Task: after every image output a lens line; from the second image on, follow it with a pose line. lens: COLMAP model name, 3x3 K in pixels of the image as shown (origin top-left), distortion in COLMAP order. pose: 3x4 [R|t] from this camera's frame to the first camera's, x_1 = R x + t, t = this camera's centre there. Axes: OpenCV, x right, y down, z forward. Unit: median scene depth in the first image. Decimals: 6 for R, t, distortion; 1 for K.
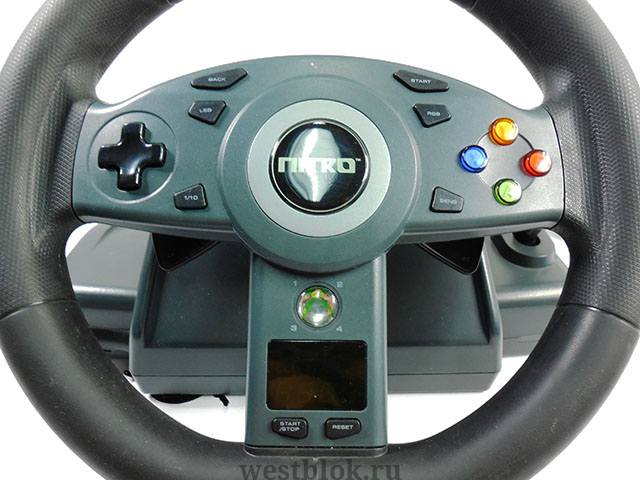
lens RADIAL K [[511.4, 0, 320.0], [0, 511.4, 240.0], [0, 0, 1]] dist [-0.074991, 0.000866]
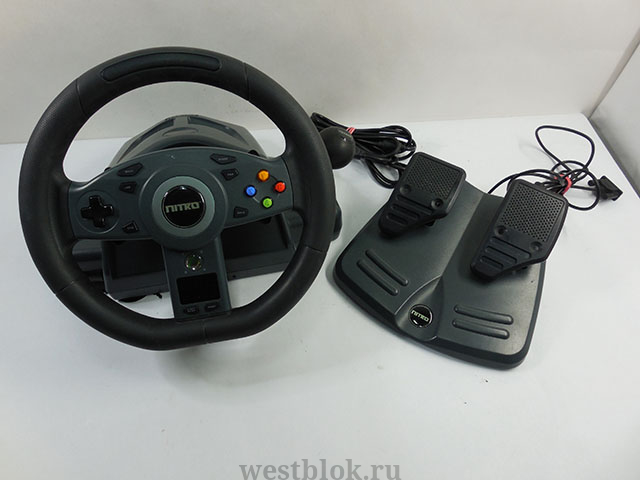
lens RADIAL K [[511.4, 0, 320.0], [0, 511.4, 240.0], [0, 0, 1]] dist [-0.074991, 0.000866]
pose [[0.974030, -0.160626, 0.159575, 0.203640], [0.098804, 0.935676, 0.338745, -0.706000], [-0.203721, -0.314181, 0.927247, -1.286749]]
